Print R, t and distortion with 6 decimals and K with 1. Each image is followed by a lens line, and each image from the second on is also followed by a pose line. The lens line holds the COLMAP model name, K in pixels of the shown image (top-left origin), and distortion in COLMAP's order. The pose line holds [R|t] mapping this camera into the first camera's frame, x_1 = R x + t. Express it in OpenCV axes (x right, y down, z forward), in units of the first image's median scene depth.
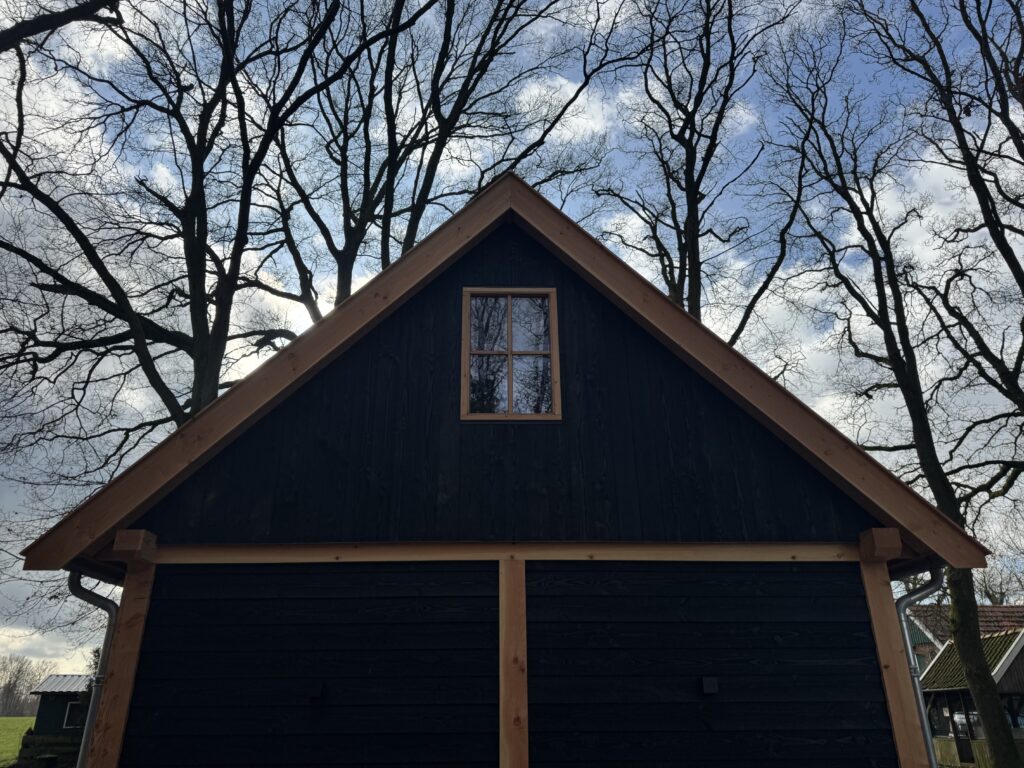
lens RADIAL K [[719.9, 0, 511.9], [0, 719.9, 386.7], [0, 0, 1]] dist [0.122847, -0.164709]
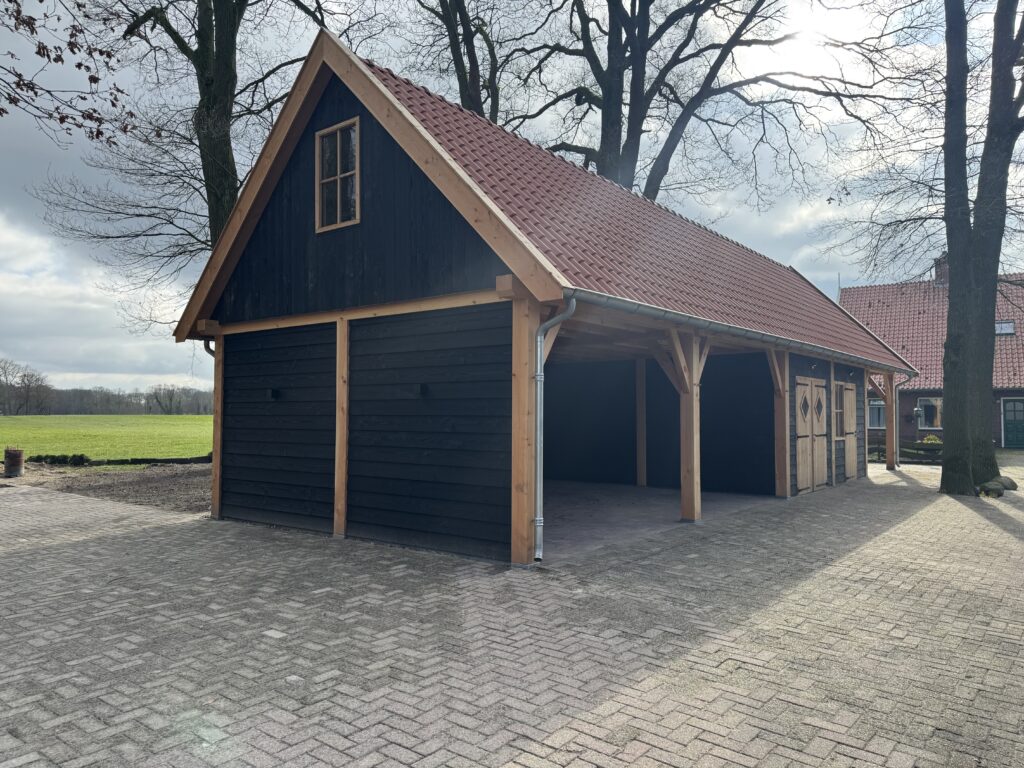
lens RADIAL K [[706.2, 0, 513.3], [0, 706.2, 389.4], [0, 0, 1]] dist [0.040880, -0.049901]
pose [[0.765008, -0.005111, -0.644001, 1.323830], [0.268480, 0.911464, 0.311693, -0.010905], [0.585390, -0.411348, 0.698649, 0.054747]]
